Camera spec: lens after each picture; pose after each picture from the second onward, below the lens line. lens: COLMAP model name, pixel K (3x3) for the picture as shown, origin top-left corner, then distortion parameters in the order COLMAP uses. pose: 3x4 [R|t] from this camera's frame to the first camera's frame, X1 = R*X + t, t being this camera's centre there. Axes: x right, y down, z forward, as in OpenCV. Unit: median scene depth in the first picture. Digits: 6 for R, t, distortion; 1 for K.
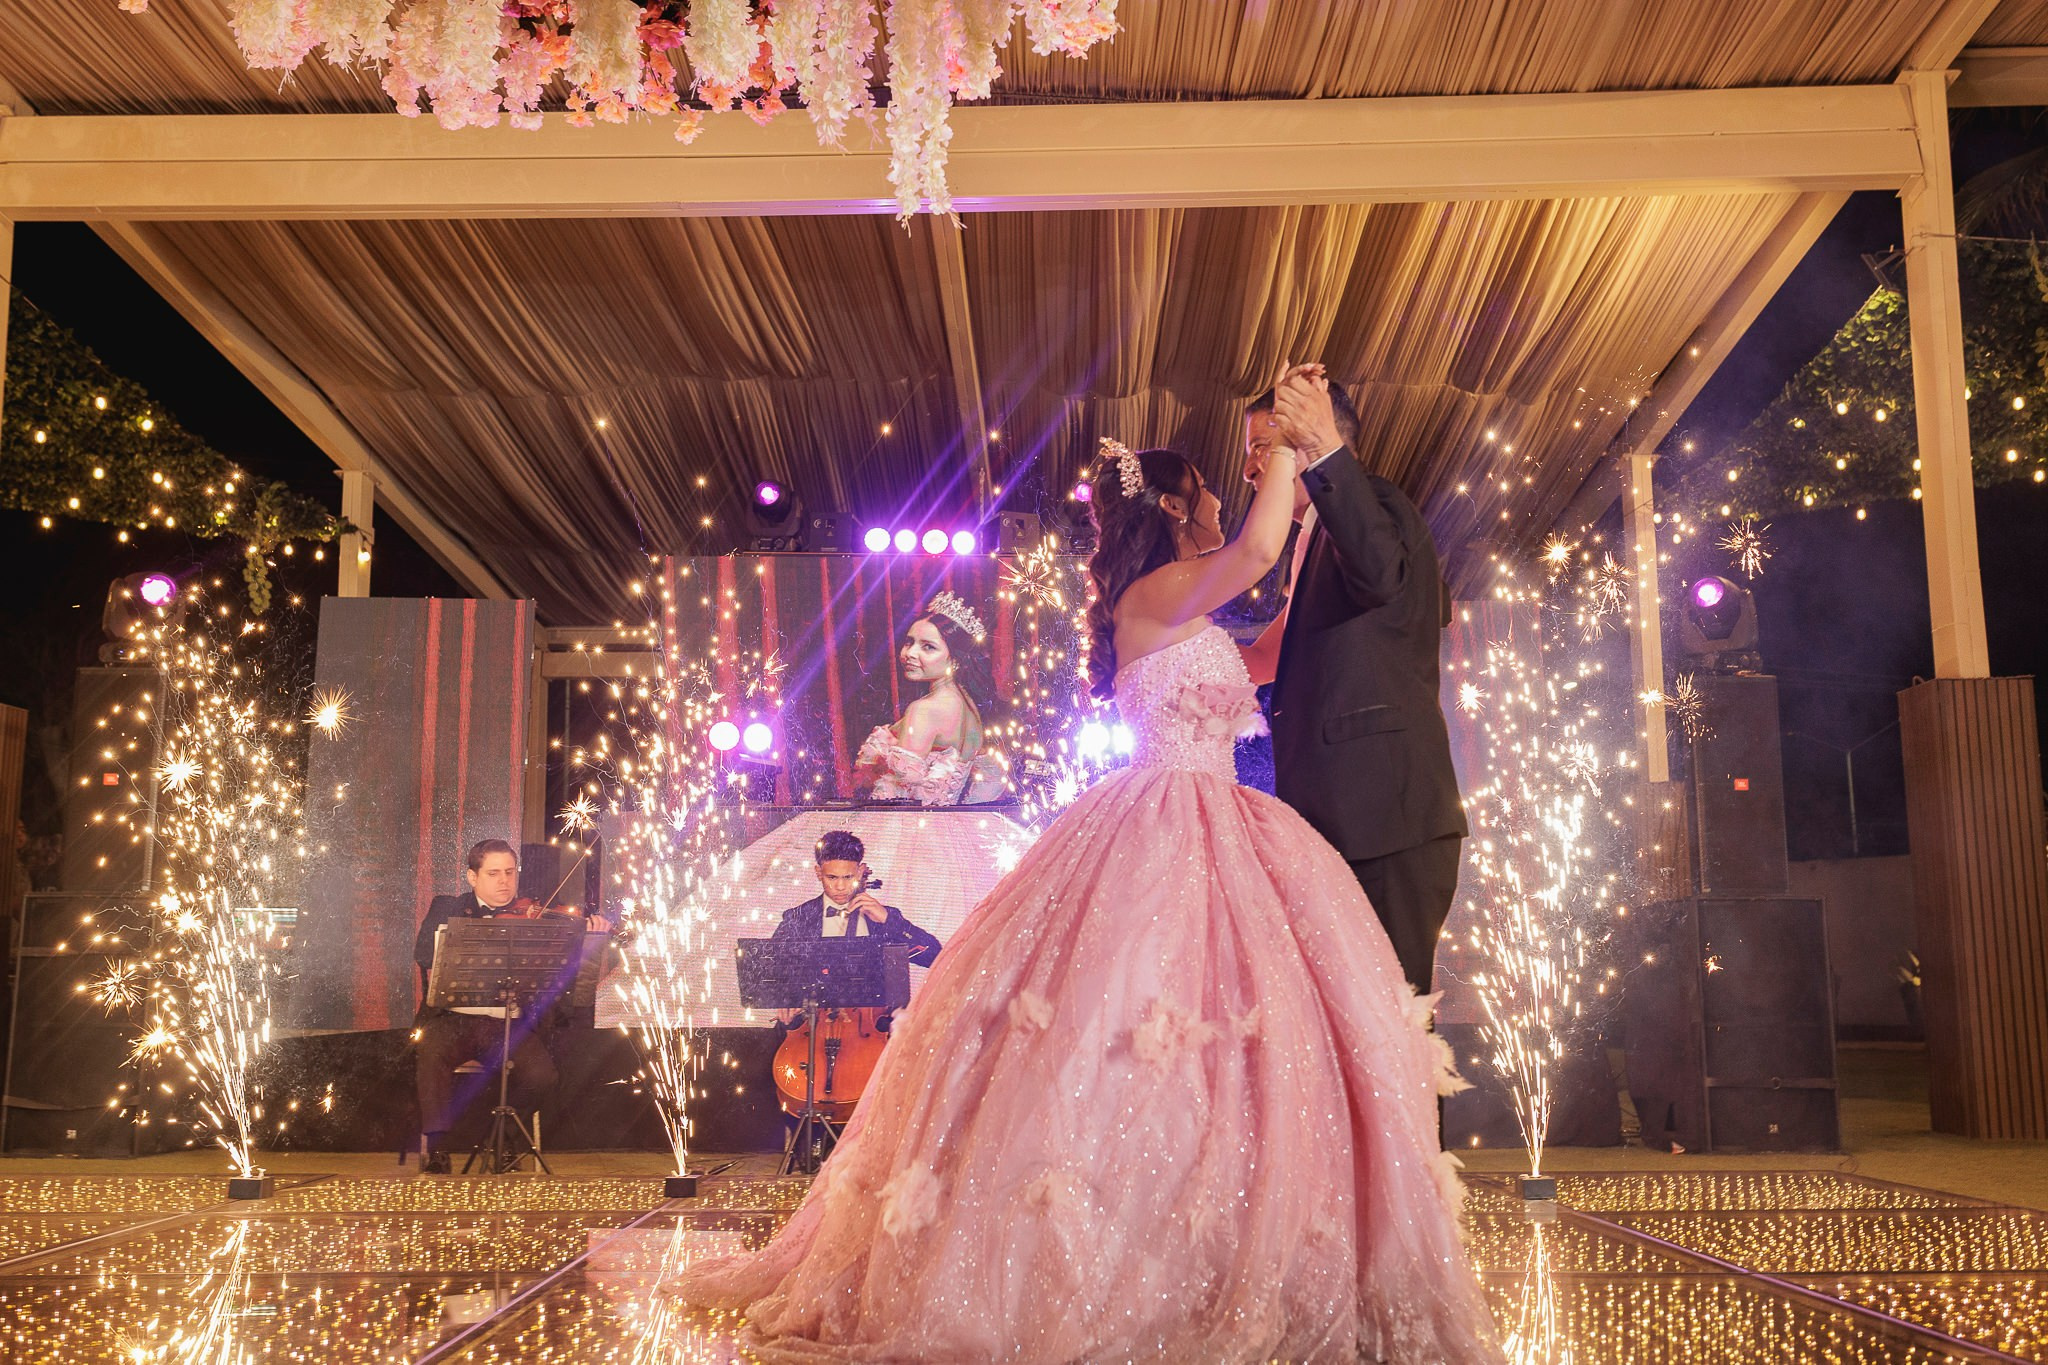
lens RADIAL K [[2003.4, 0, 1024.0], [0, 2003.4, 682.5], [0, 0, 1]] dist [0.001215, -0.001906]
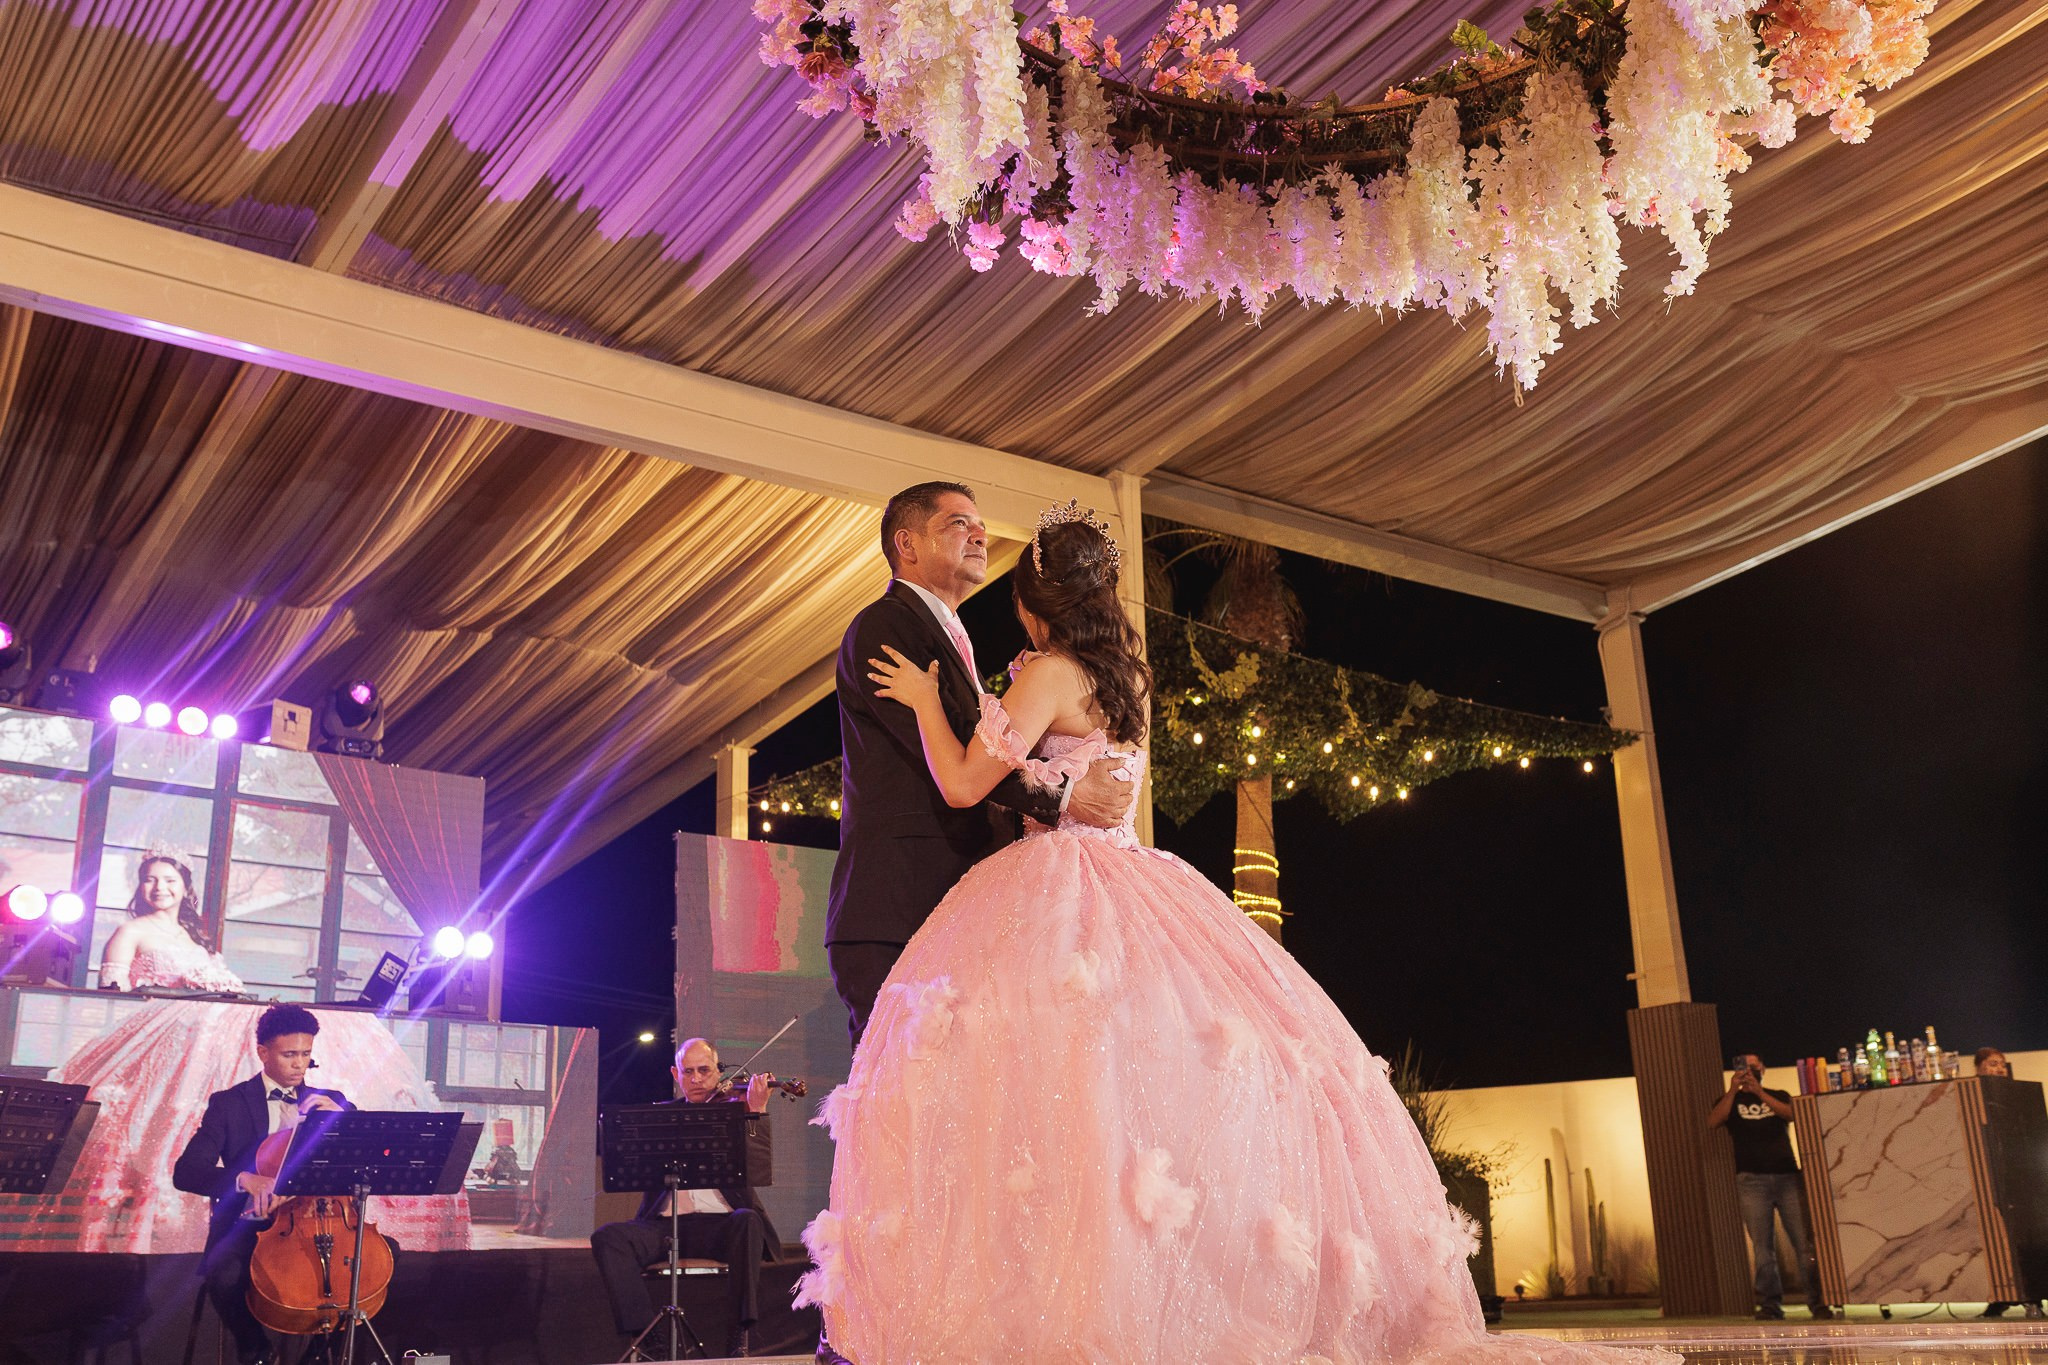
lens RADIAL K [[1962.8, 0, 1009.0], [0, 1962.8, 686.3], [0, 0, 1]] dist [0.005915, 0.004596]
pose [[0.790248, 0.162834, 0.590757, -0.313543], [-0.065845, 0.981031, -0.182328, 0.058359], [-0.609240, 0.105186, 0.785979, 0.079671]]
